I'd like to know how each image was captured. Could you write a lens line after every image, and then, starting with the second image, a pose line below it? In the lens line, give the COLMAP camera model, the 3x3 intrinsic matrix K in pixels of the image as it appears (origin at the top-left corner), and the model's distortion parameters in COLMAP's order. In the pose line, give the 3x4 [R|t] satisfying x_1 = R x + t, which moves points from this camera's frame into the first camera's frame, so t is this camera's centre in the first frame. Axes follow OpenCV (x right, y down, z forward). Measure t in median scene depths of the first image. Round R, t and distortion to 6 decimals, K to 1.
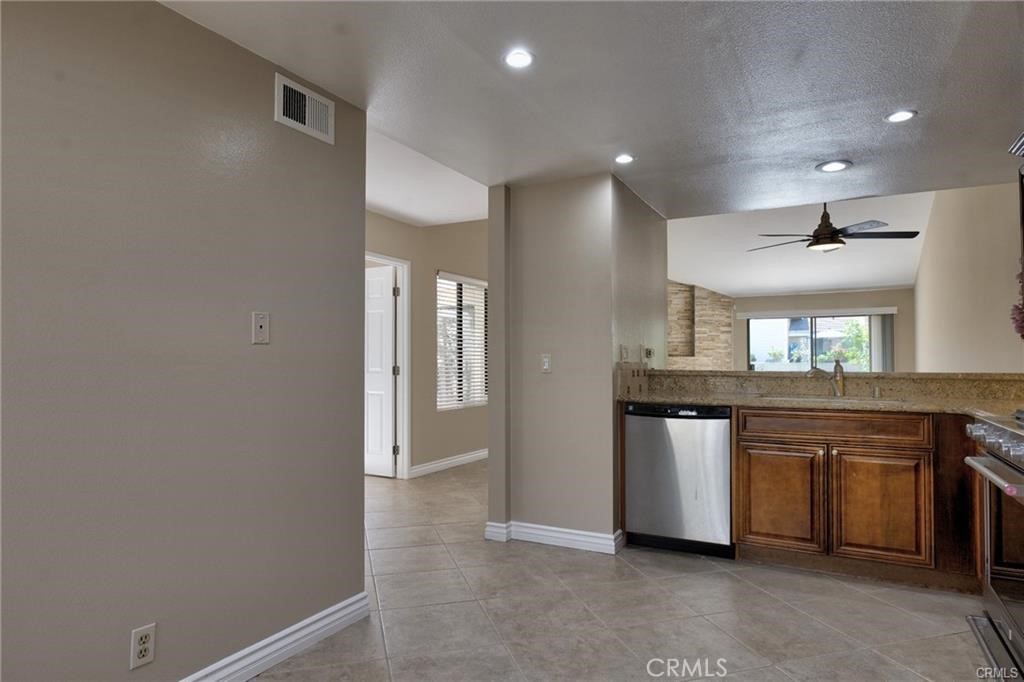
lens RADIAL K [[598.2, 0, 512.8], [0, 598.2, 345.2], [0, 0, 1]] dist [-0.026188, 0.011636]
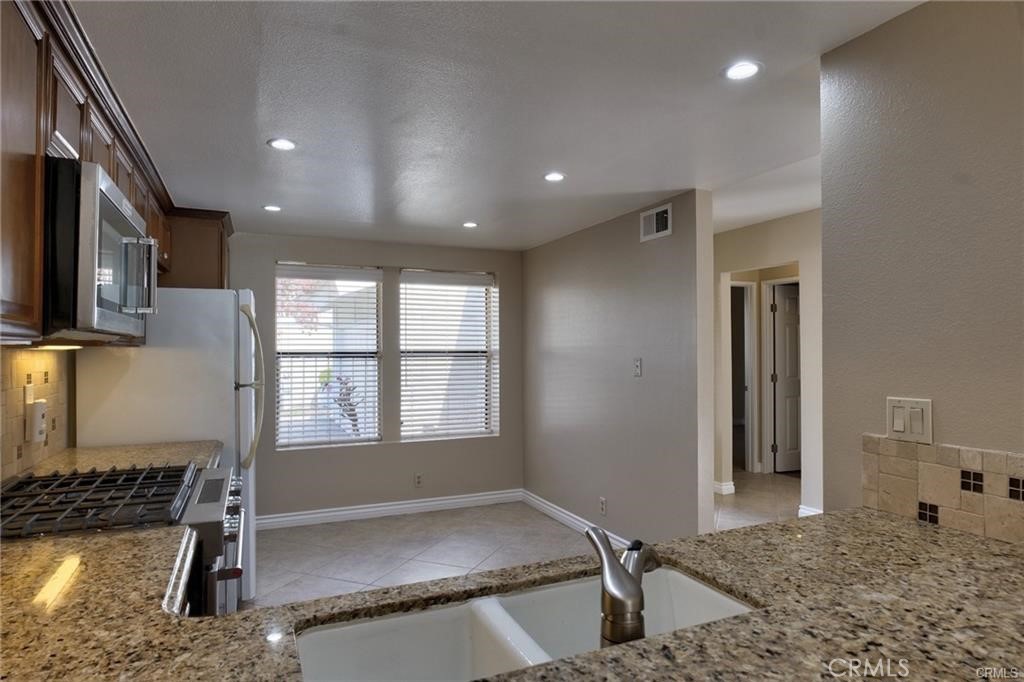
lens RADIAL K [[598.2, 0, 518.0], [0, 598.2, 340.4], [0, 0, 1]] dist [-0.026188, 0.011636]
pose [[-0.602072, -0.009621, -0.798384, 0.727558], [0.024183, 0.999249, -0.030278, -0.038002], [0.798076, -0.037537, -0.601387, 1.093306]]
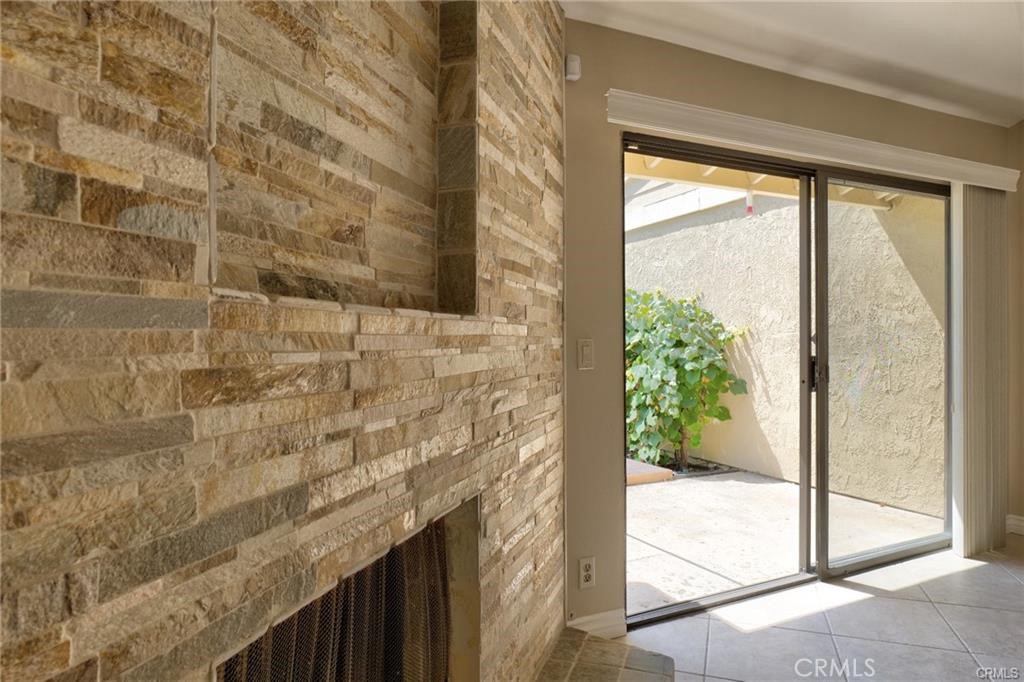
lens RADIAL K [[598.2, 0, 508.2], [0, 598.2, 338.6], [0, 0, 1]] dist [-0.026188, 0.011636]
pose [[0.599918, 0.001172, 0.800060, 0.685677], [-0.015649, 0.999825, 0.010270, 0.074049], [-0.799908, -0.018681, 0.599832, 2.995761]]
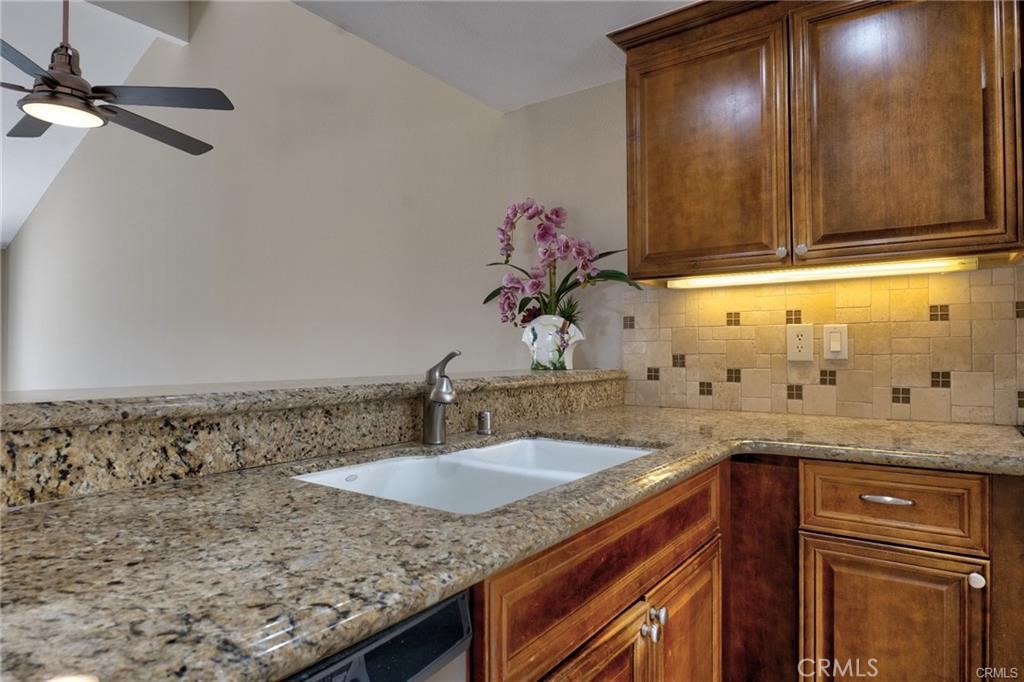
lens RADIAL K [[598.2, 0, 511.6], [0, 598.2, 341.7], [0, 0, 1]] dist [-0.026188, 0.011636]
pose [[0.125202, 0.014389, 0.992027, 0.154777], [-0.022977, 0.999669, -0.011599, 0.021190], [-0.991865, -0.021342, 0.125491, 0.898069]]
